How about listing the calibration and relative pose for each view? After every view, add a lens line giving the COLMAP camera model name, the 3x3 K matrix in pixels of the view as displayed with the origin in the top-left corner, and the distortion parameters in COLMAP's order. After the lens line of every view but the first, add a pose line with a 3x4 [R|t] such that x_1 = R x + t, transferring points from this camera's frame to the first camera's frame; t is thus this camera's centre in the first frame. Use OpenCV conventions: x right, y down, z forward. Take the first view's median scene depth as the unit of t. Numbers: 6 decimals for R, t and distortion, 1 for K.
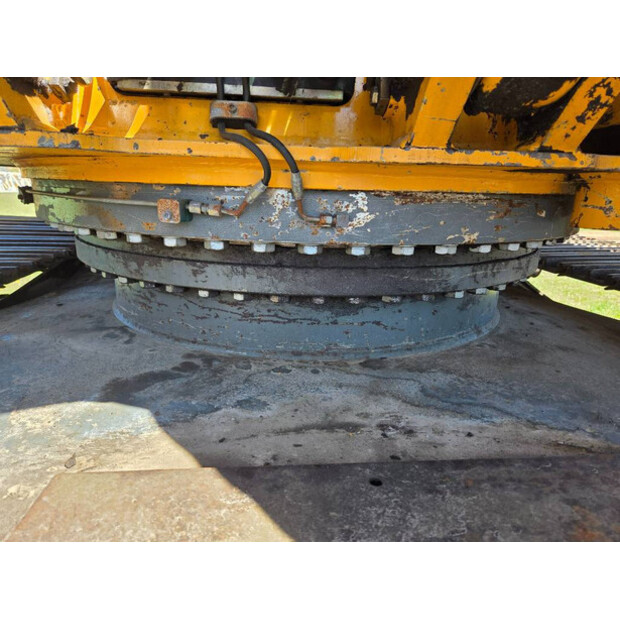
lens RADIAL K [[414.3, 0, 308.6], [0, 414.3, 308.7], [0, 0, 1]] dist [0.052354, -0.041887]
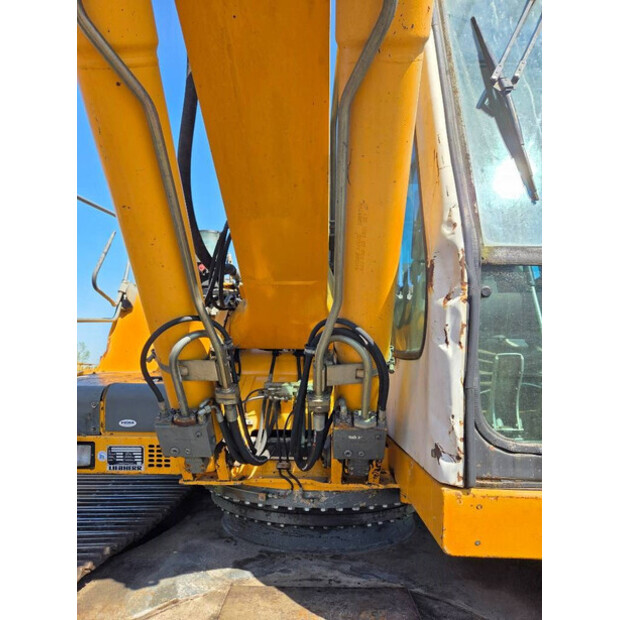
lens RADIAL K [[414.3, 0, 309.9], [0, 414.3, 313.3], [0, 0, 1]] dist [0.052354, -0.041887]
pose [[0.995379, -0.030734, -0.090971, 0.332030], [-0.010304, 0.907734, -0.419419, -0.157604], [0.095468, 0.418419, 0.903223, -2.222141]]
